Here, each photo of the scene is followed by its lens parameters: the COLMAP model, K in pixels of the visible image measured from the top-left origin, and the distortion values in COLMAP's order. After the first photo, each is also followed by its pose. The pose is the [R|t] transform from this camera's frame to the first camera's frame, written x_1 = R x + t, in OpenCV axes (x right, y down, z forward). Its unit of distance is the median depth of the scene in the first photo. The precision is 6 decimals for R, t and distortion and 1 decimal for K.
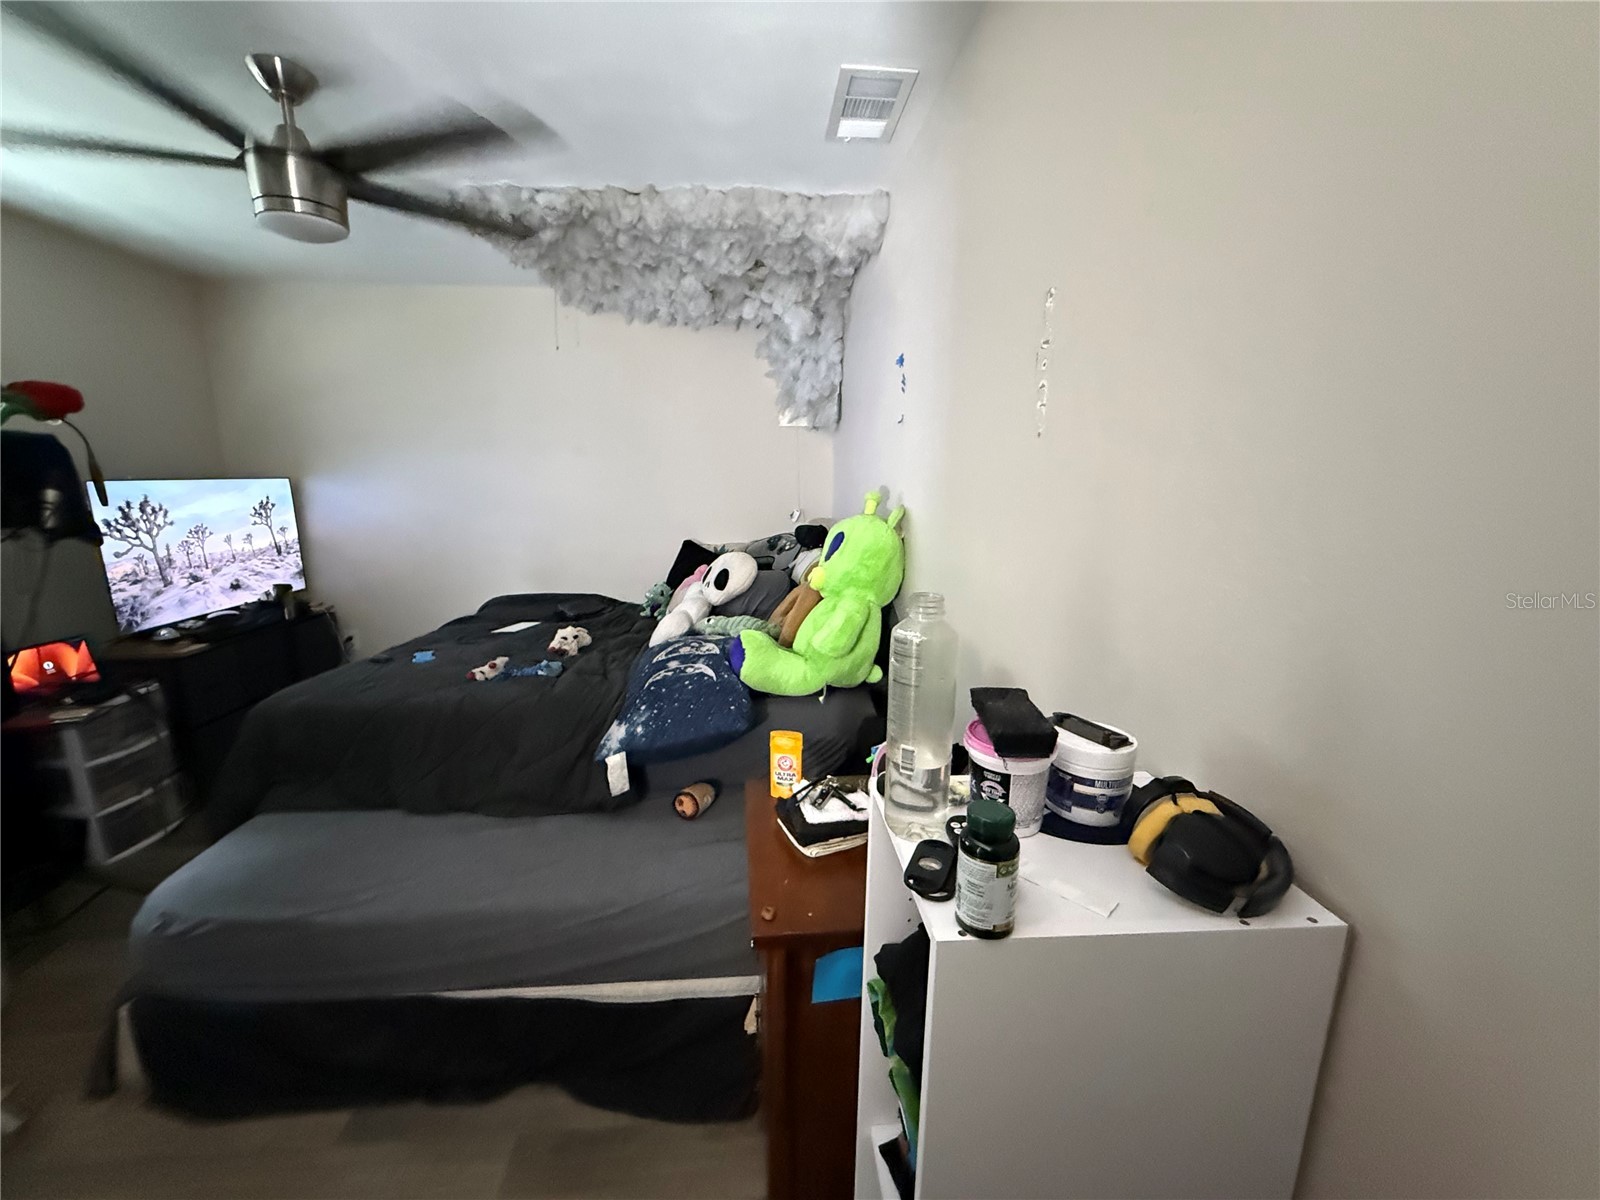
lens RADIAL K [[637.6, 0, 796.4], [0, 637.6, 600.5], [0, 0, 1]] dist [0.000358, -0.000445]
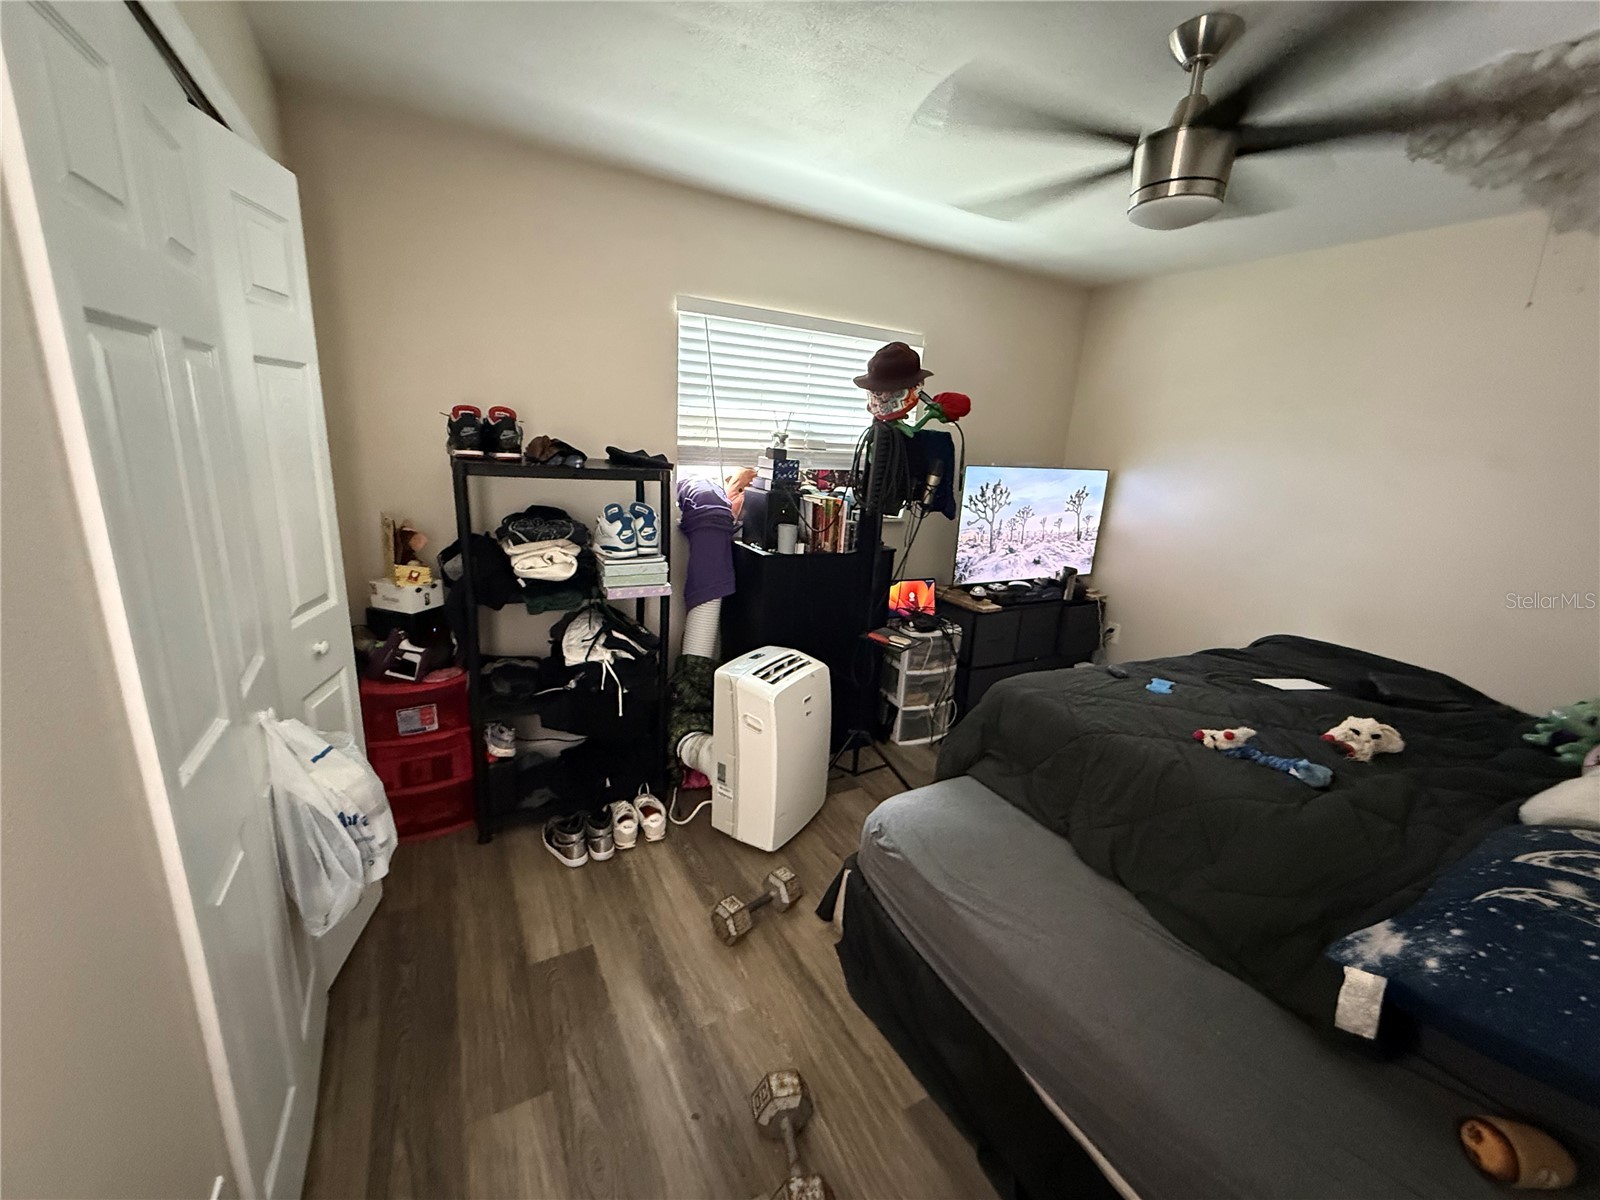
lens RADIAL K [[637.6, 0, 796.4], [0, 637.6, 600.5], [0, 0, 1]] dist [0.000358, -0.000445]
pose [[0.413869, 0.252208, -0.874702, -0.043155], [-0.232221, 0.958317, 0.166440, -0.055700], [0.880219, 0.134240, 0.455185, 0.125964]]
